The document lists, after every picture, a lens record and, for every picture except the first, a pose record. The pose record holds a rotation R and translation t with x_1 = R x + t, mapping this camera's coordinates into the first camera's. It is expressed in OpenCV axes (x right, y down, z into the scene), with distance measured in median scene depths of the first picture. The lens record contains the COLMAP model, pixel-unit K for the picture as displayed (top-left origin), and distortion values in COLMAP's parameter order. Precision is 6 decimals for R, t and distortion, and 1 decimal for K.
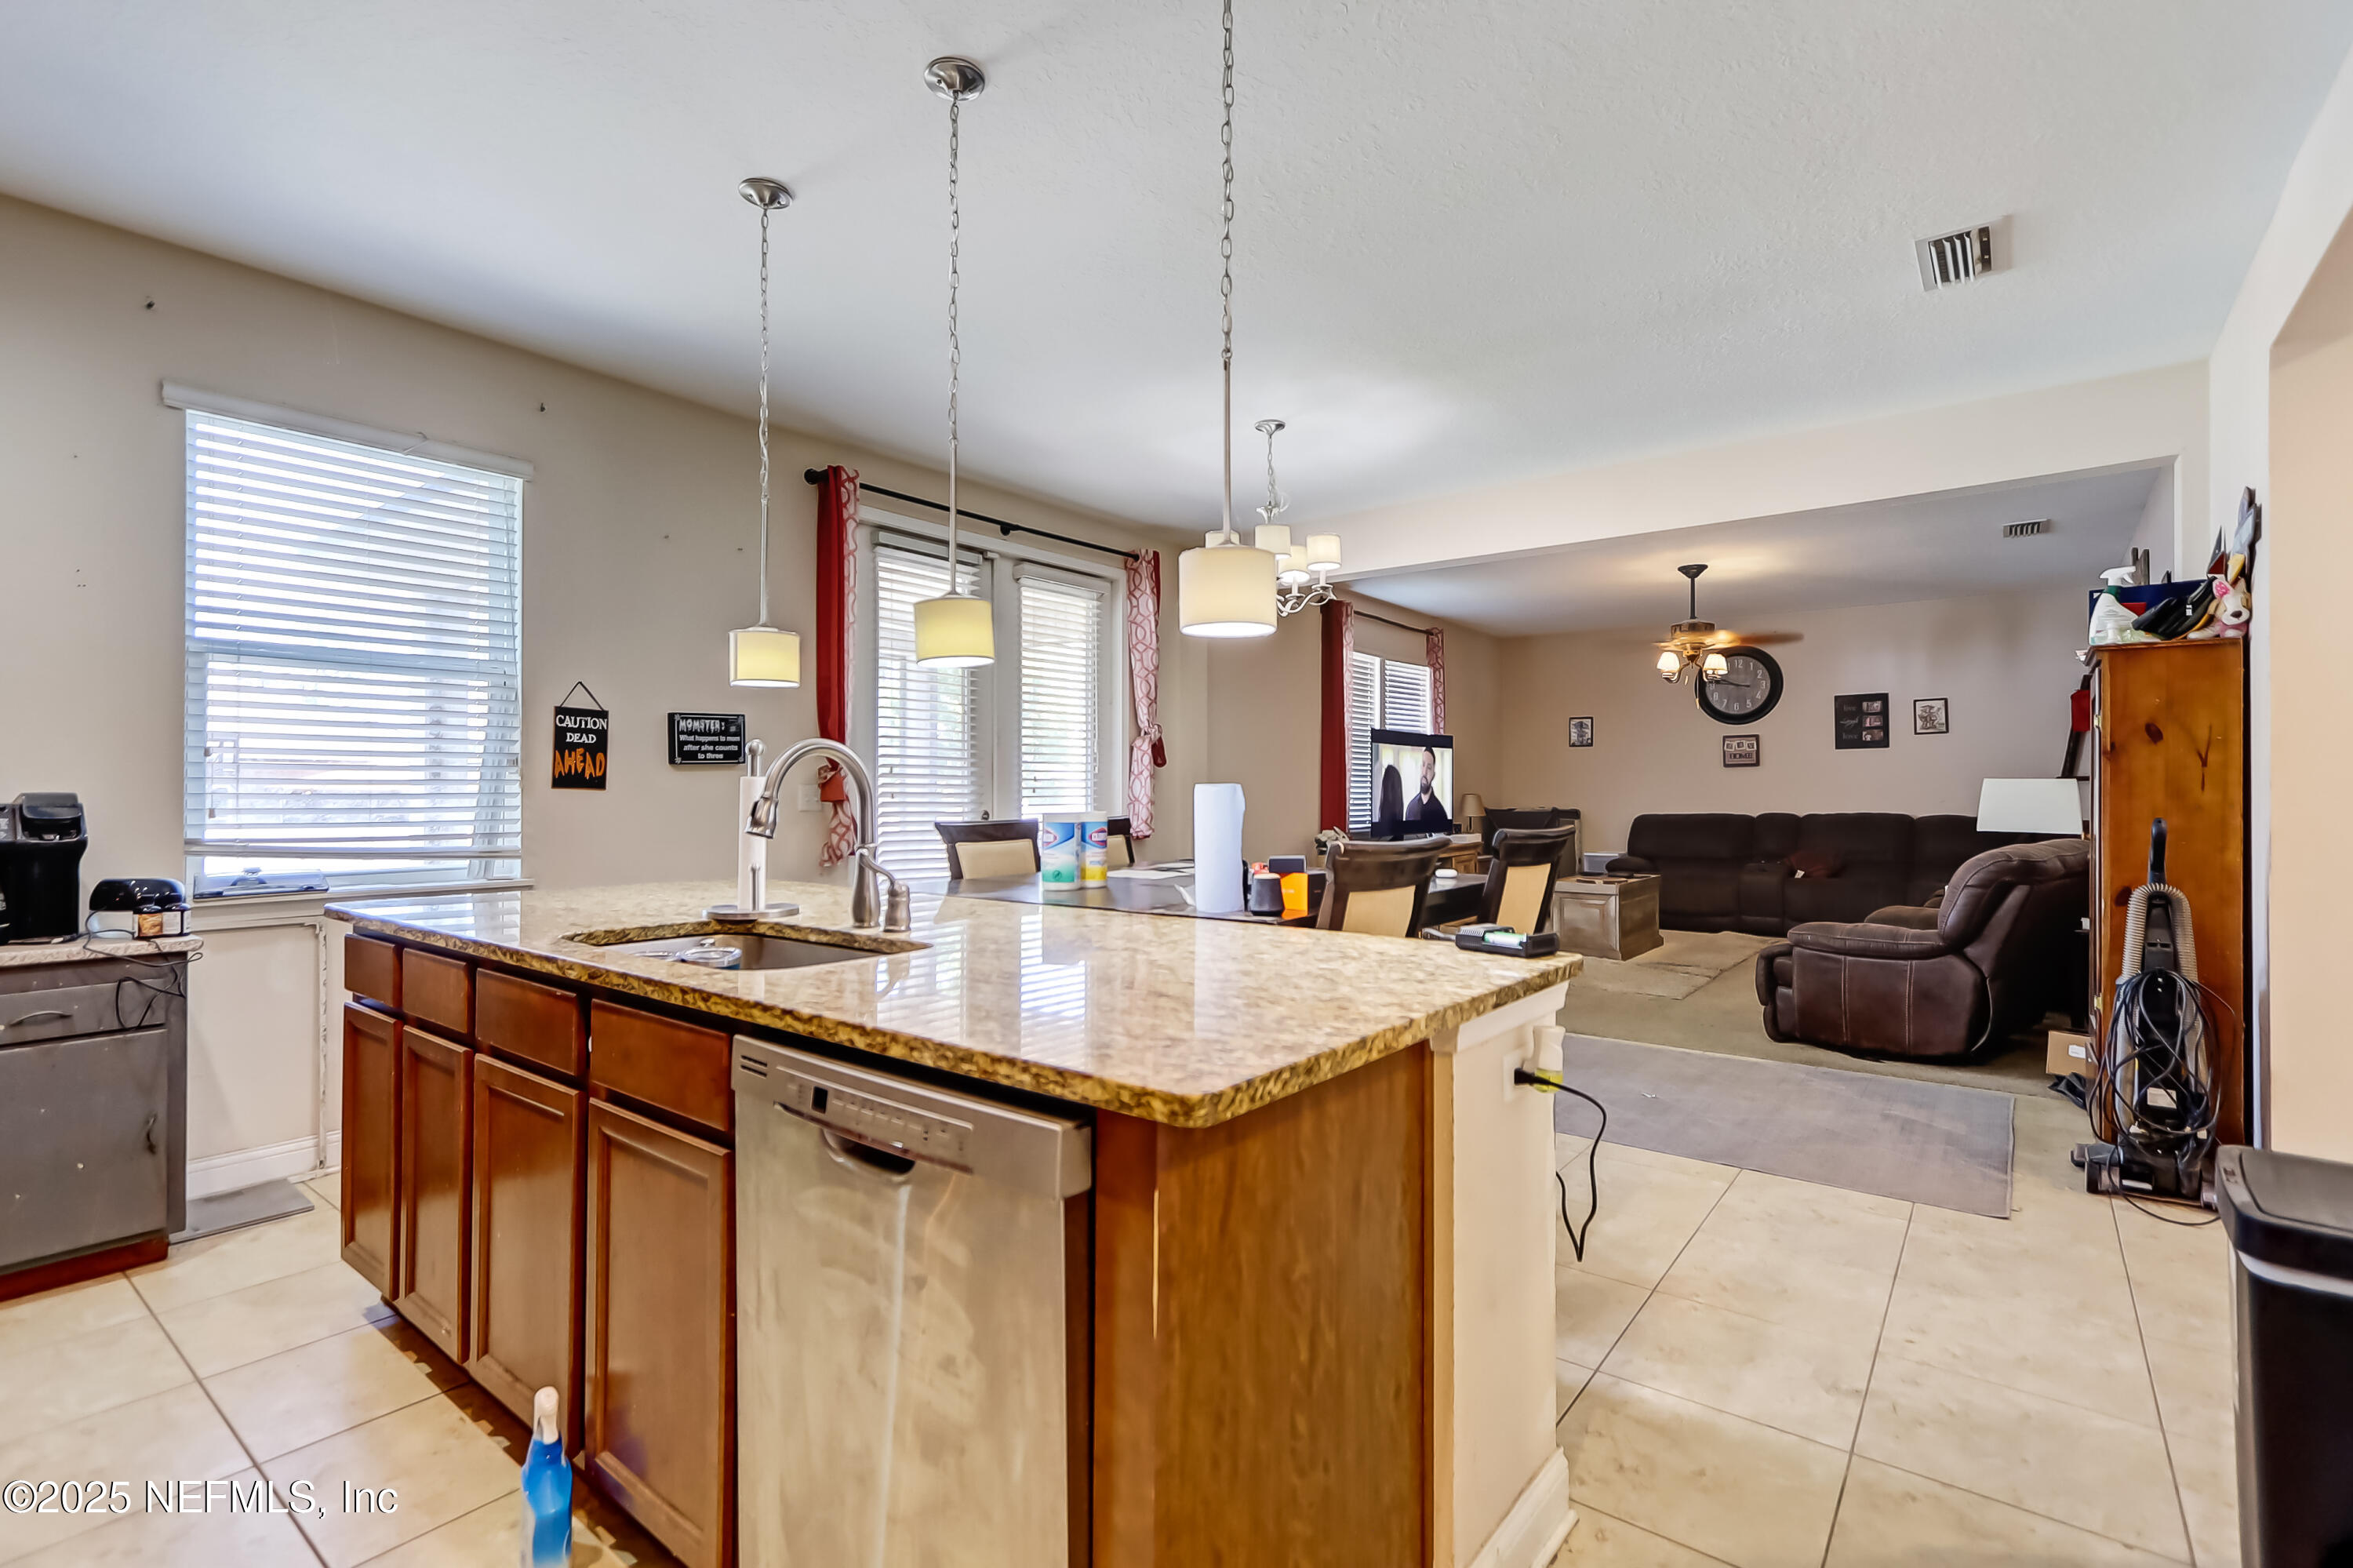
lens RADIAL K [[1077.9, 0, 1177.8], [0, 1077.9, 781.6], [0, 0, 1]] dist [0.002680, 0.002290]
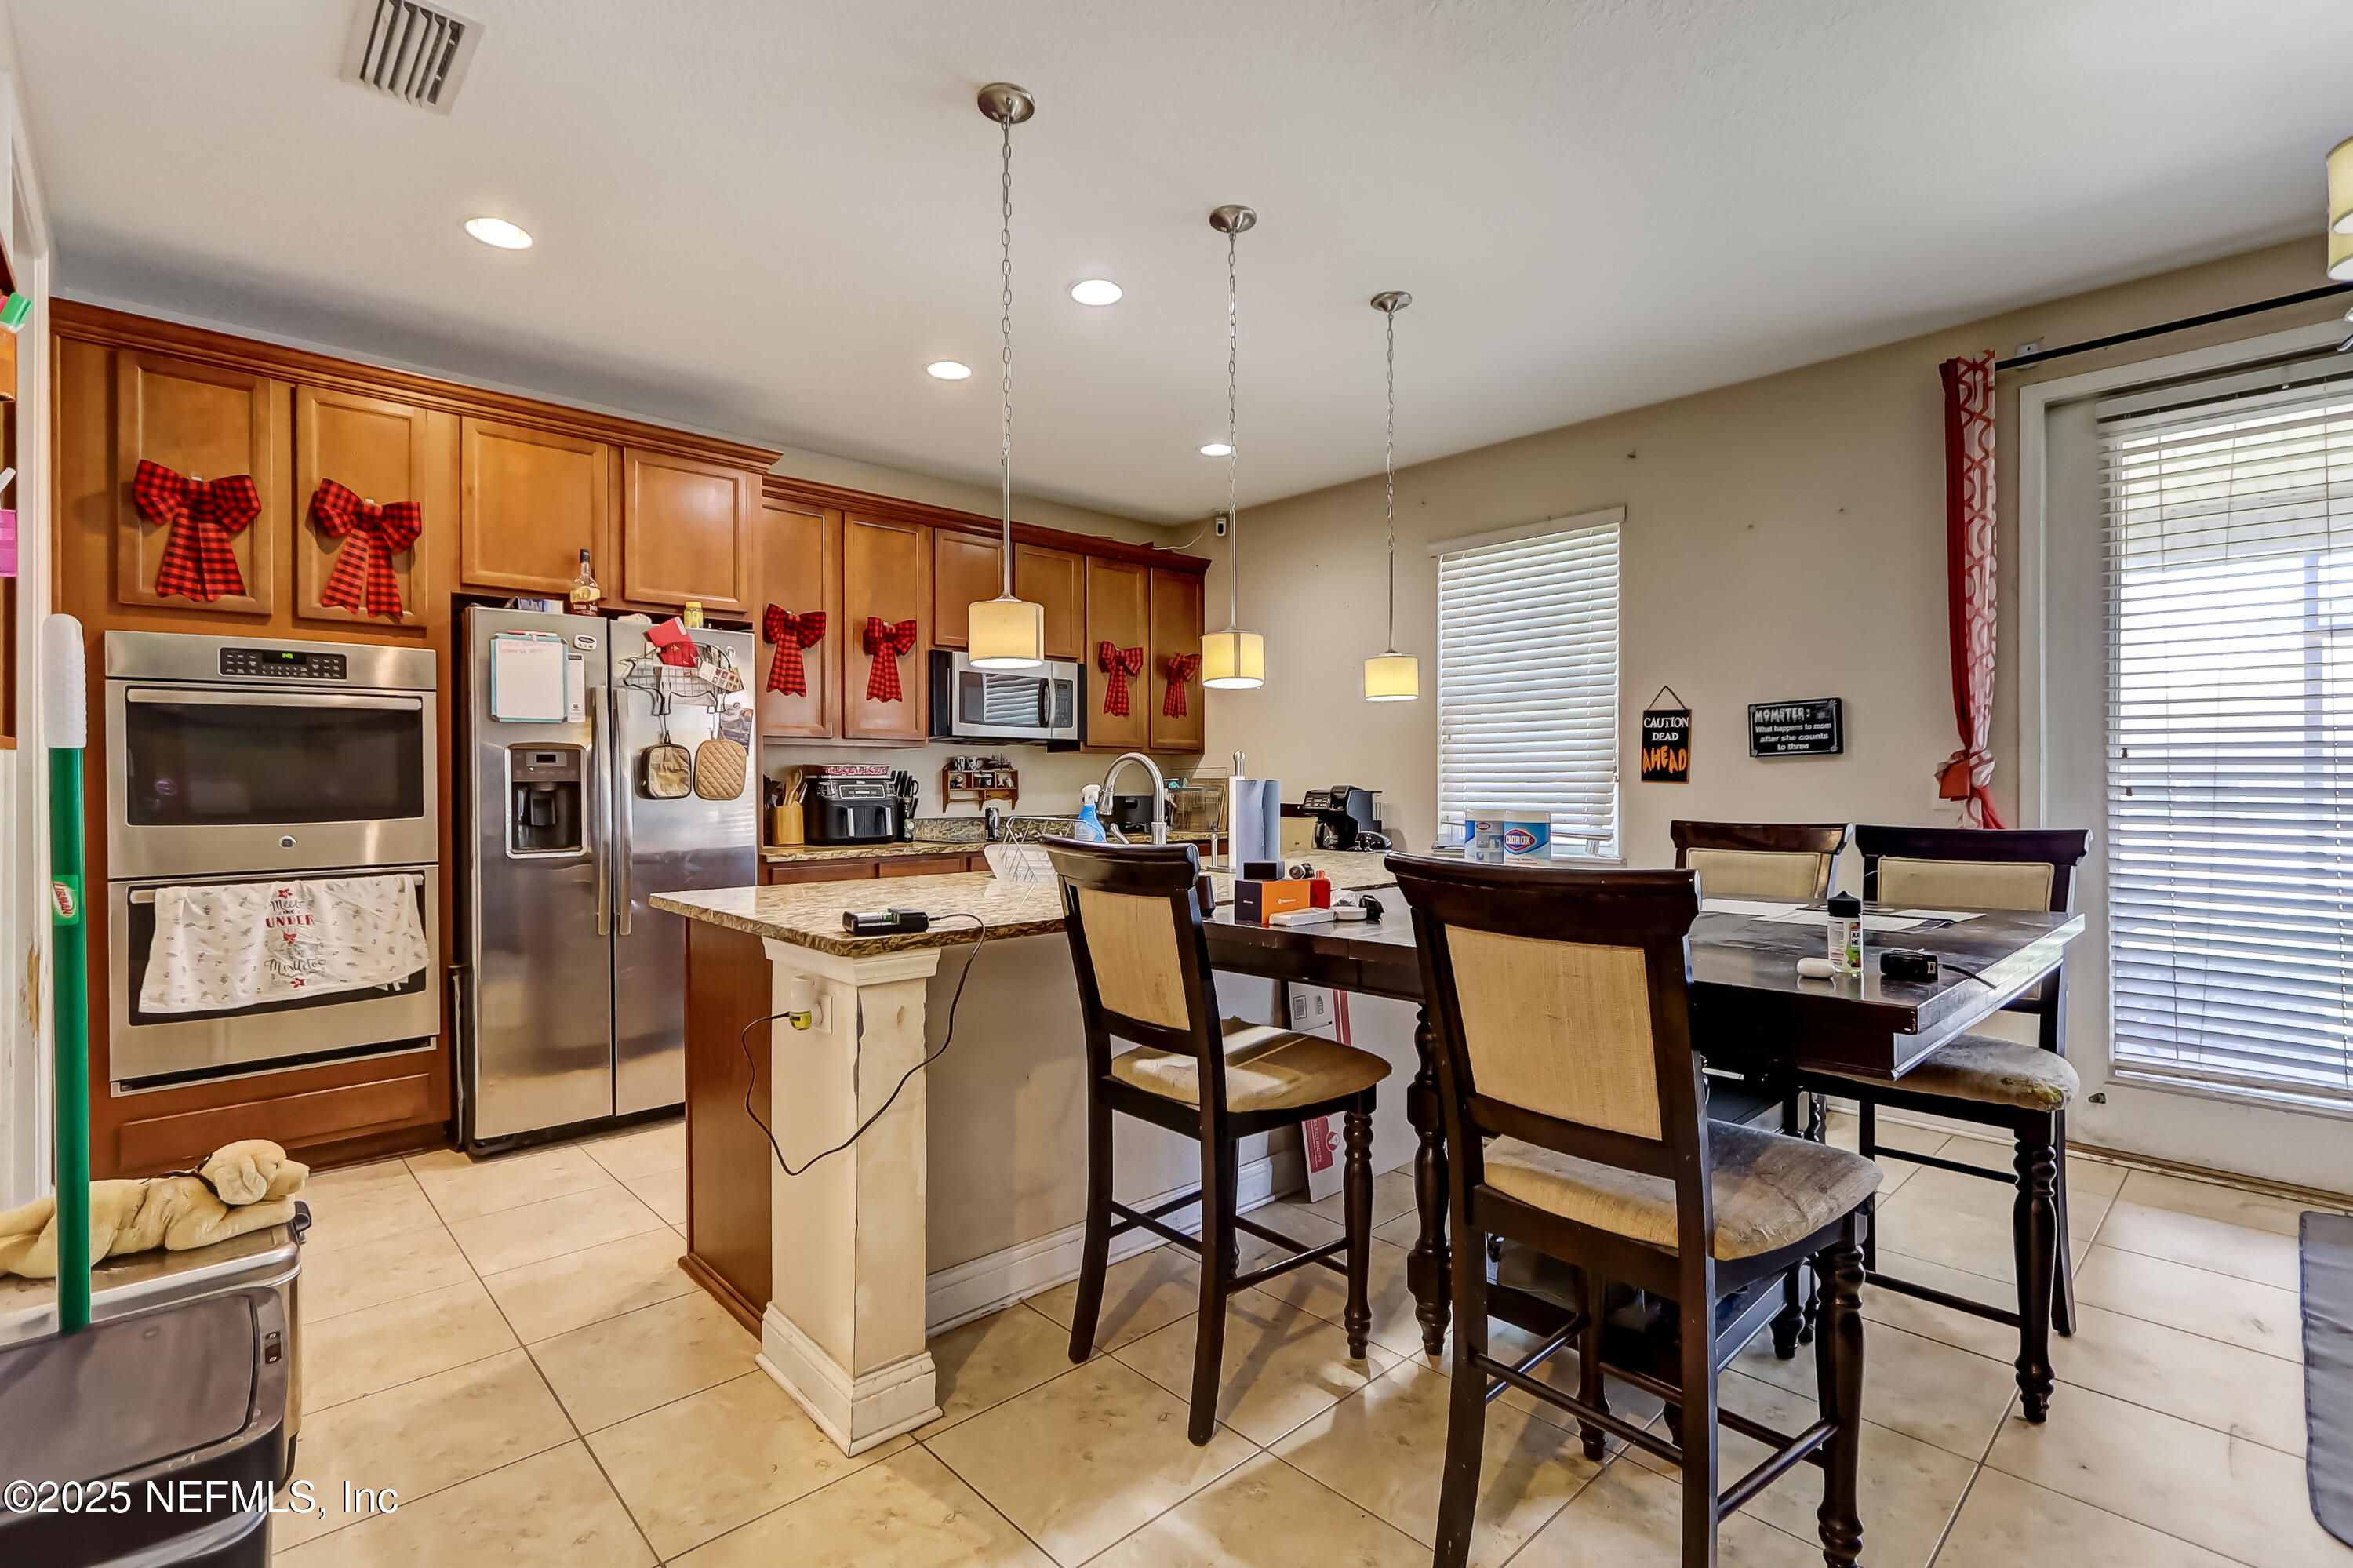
lens RADIAL K [[1077.9, 0, 1168.9], [0, 1077.9, 783.6], [0, 0, 1]] dist [0.002680, 0.002290]
pose [[-0.160432, -0.000398, -0.987047, 0.329313], [0.008938, 0.999958, -0.001856, 0.002896], [0.987006, -0.009120, -0.160422, 0.355647]]
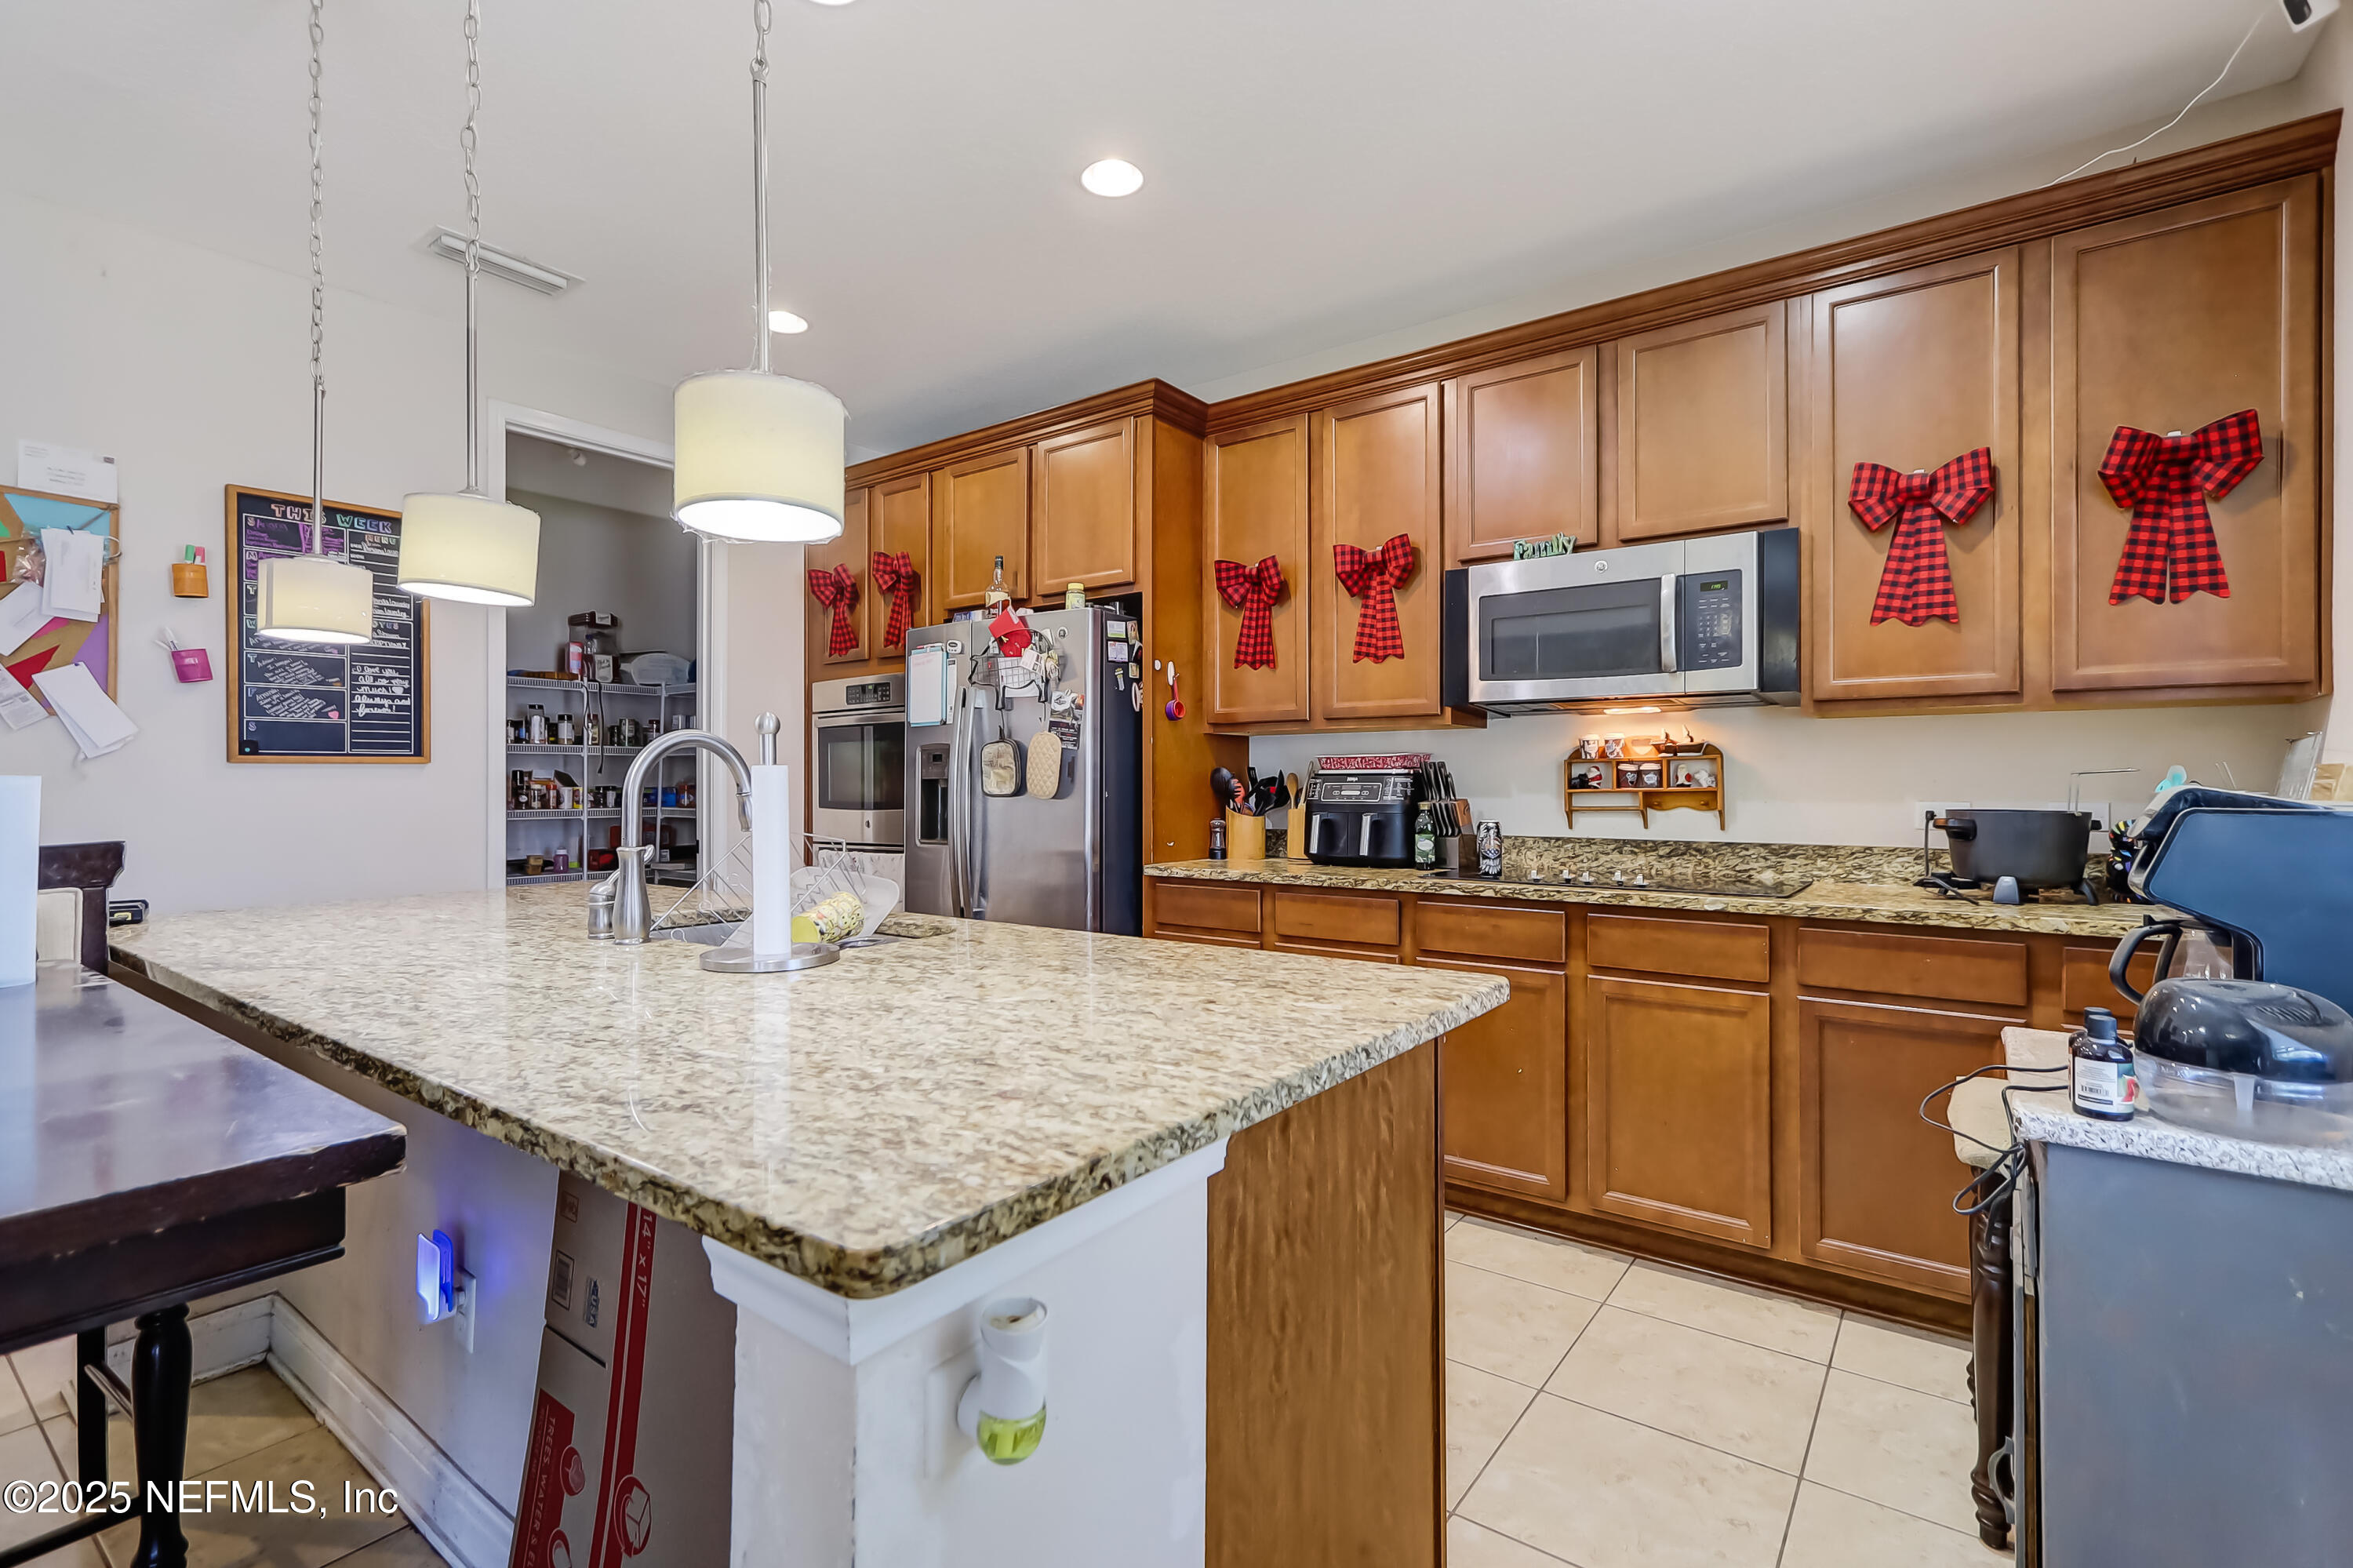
lens RADIAL K [[1077.9, 0, 1172.9], [0, 1077.9, 783.3], [0, 0, 1]] dist [0.002680, 0.002290]
pose [[-0.999861, -0.001760, -0.016564, -0.210630], [-0.001645, 0.999975, -0.006938, 0.004455], [0.016576, -0.006910, -0.999839, 0.535667]]
